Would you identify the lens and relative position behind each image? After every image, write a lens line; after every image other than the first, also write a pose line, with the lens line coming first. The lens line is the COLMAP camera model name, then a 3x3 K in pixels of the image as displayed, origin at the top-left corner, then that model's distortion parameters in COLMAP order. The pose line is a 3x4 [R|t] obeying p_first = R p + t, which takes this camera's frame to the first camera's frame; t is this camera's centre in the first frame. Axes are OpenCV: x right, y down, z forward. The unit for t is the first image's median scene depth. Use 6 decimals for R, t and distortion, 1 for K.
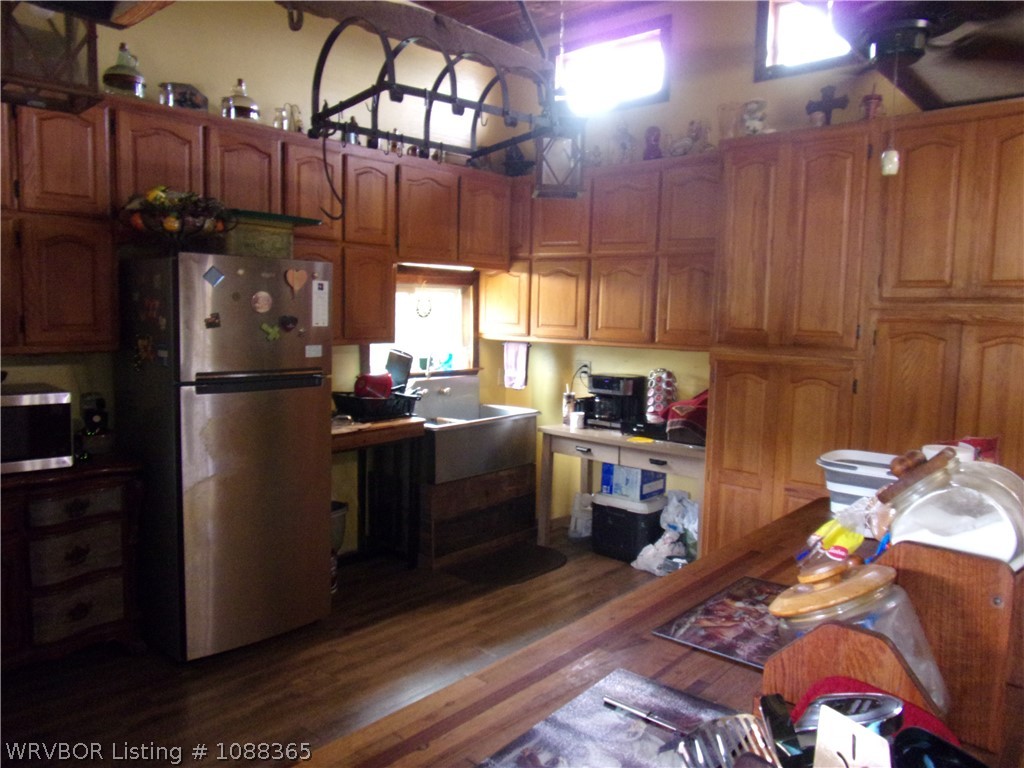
lens RADIAL K [[769.4, 0, 513.6], [0, 769.4, 386.6], [0, 0, 1]] dist [-0.018924, 0.000425]
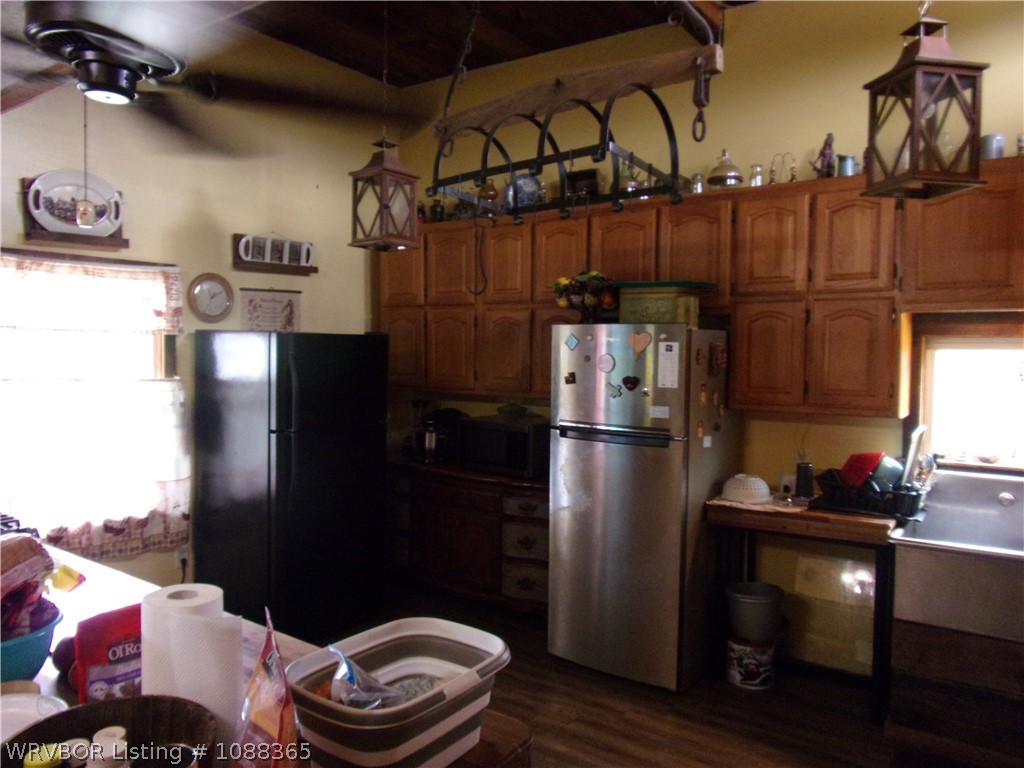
lens RADIAL K [[769.4, 0, 513.6], [0, 769.4, 386.6], [0, 0, 1]] dist [-0.018924, 0.000425]
pose [[0.097719, 0.026957, -0.994849, 0.729989], [-0.109212, 0.993886, 0.016203, -0.075421], [0.989204, 0.107066, 0.100066, 0.715673]]
